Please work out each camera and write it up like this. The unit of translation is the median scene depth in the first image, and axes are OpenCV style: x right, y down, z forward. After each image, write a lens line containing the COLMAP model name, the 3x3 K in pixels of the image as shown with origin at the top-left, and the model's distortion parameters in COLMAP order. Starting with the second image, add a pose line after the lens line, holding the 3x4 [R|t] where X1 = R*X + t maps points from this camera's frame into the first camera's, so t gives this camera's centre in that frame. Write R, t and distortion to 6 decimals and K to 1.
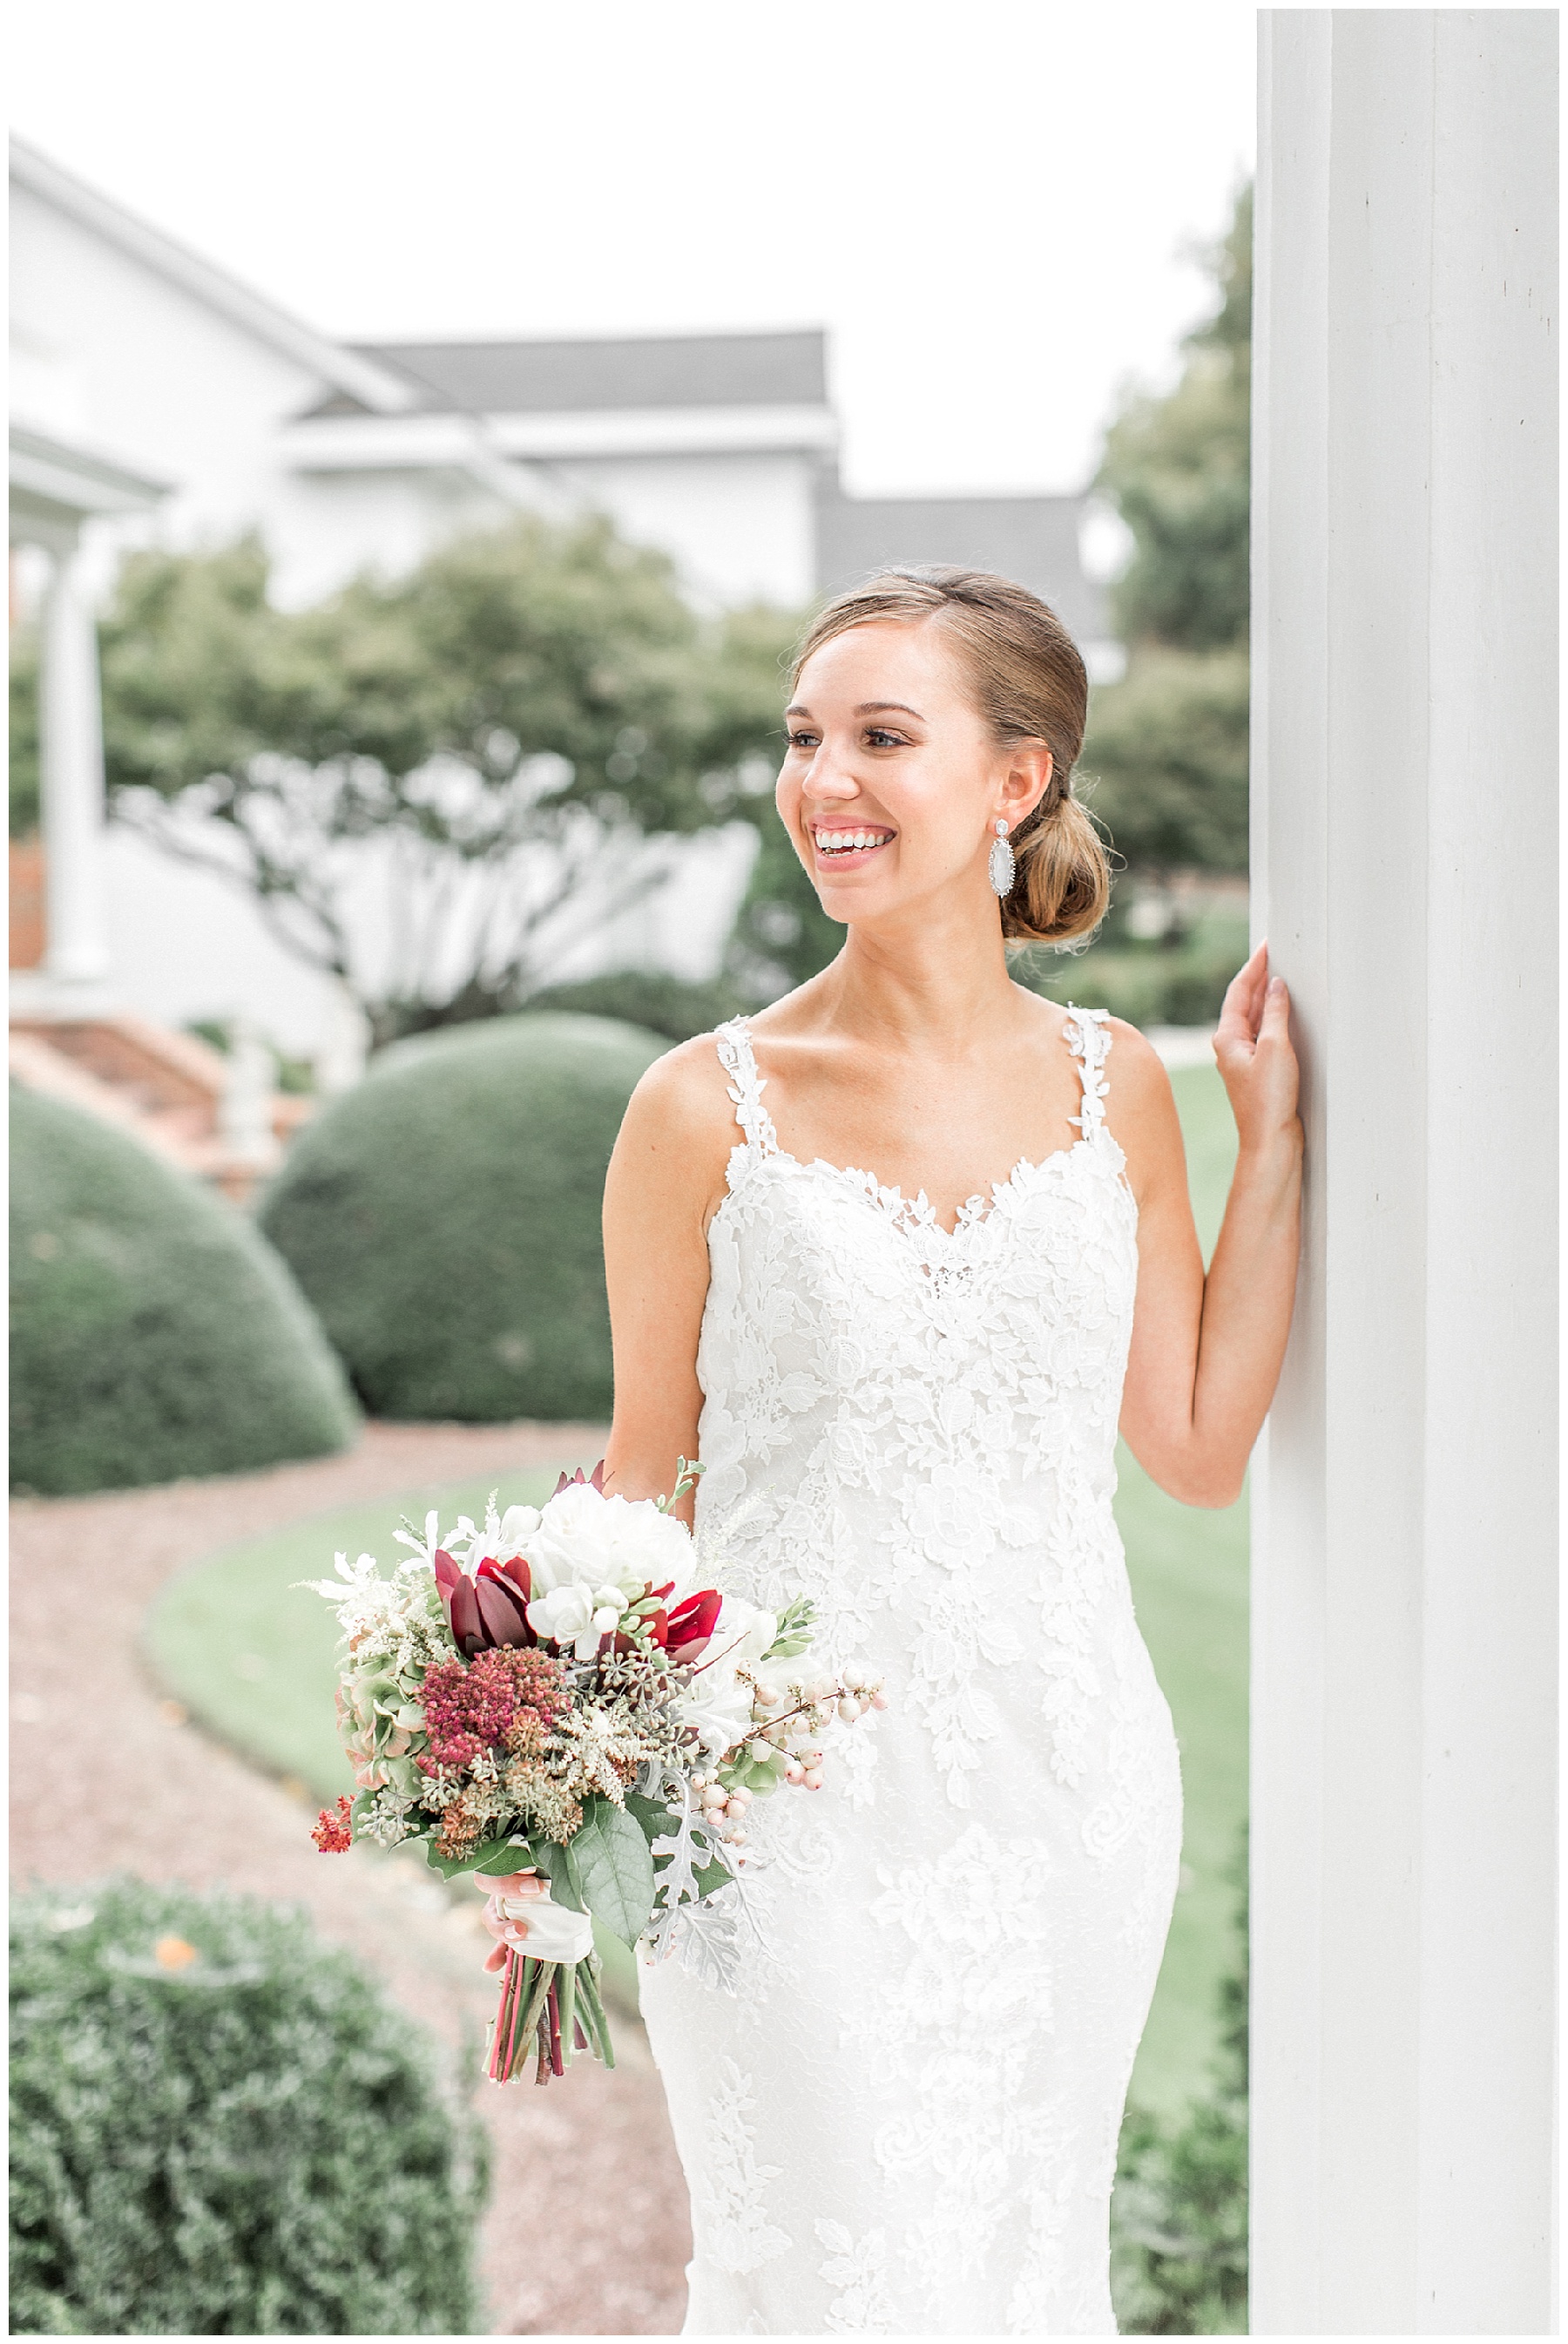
lens RADIAL K [[3394.1, 0, 769.5], [0, 3394.1, 1163.1], [0, 0, 1]] dist [0.100945, 0.000000]
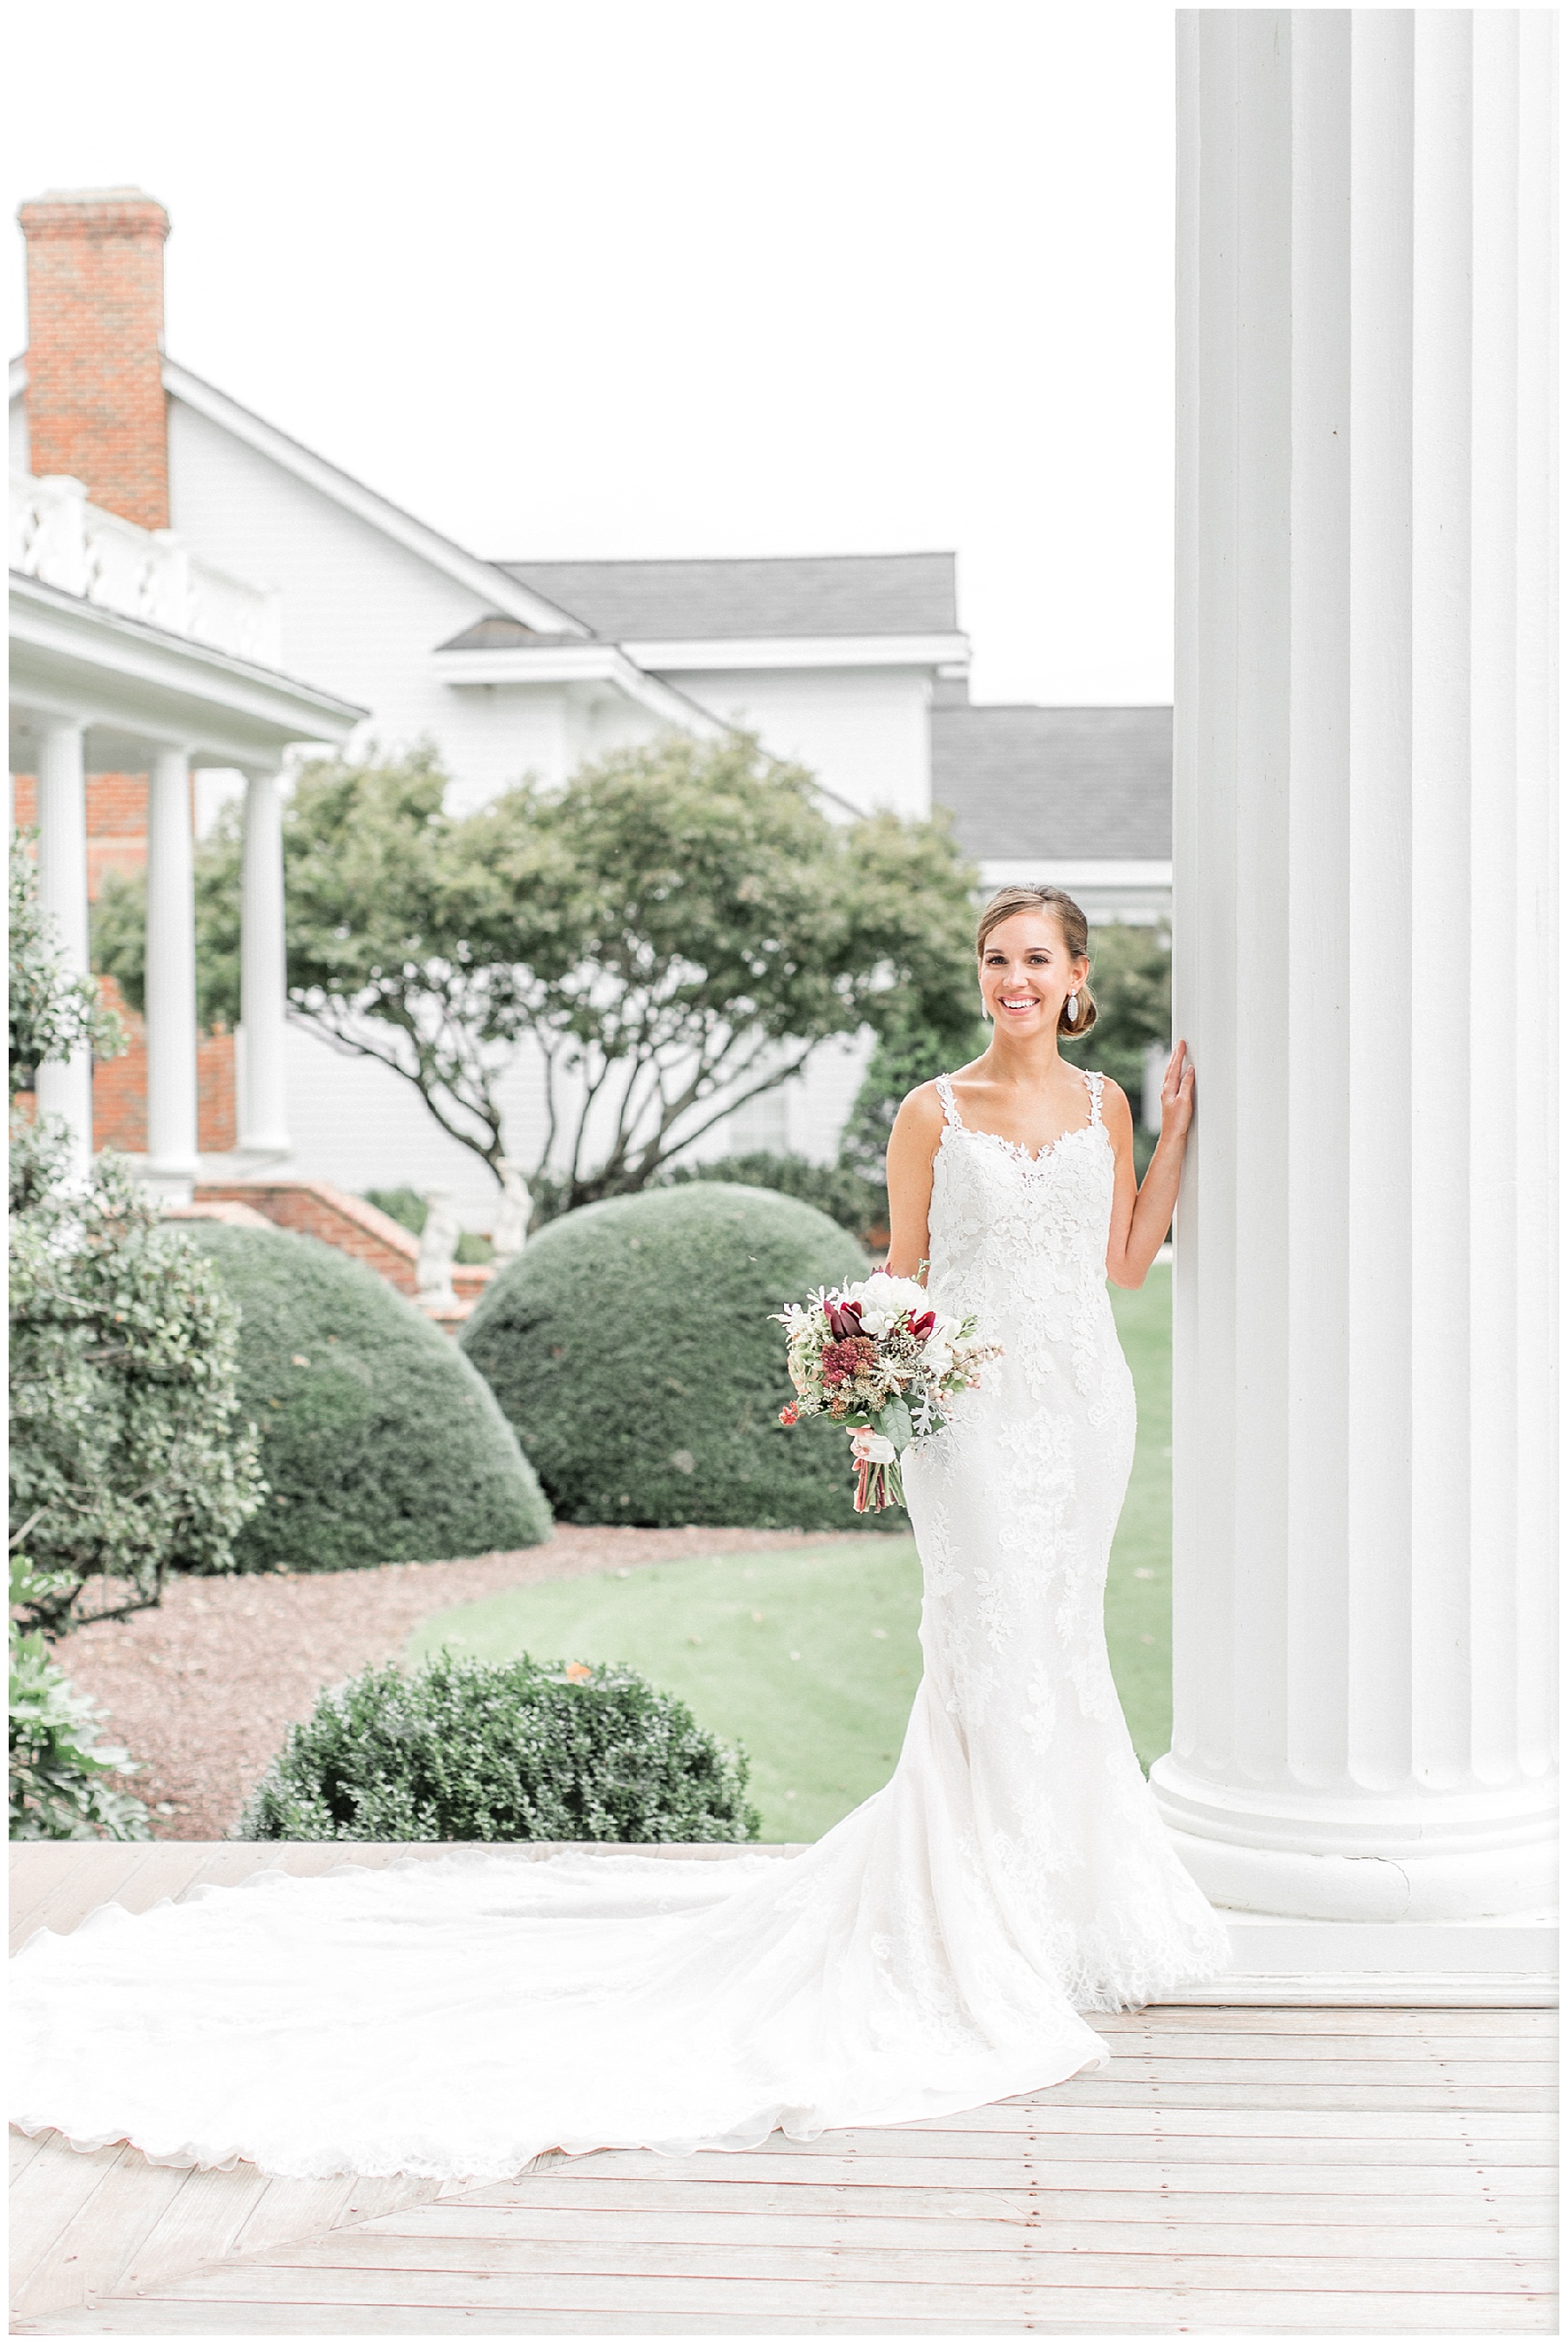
lens RADIAL K [[3394.1, 0, 797.7], [0, 3394.1, 1170.1], [0, 0, 1]] dist [0.100945, 0.000000]
pose [[0.999599, 0.010729, -0.026202, -0.005765], [-0.012201, 0.998318, -0.056681, 0.018383], [0.025549, 0.056978, 0.998048, -0.156762]]
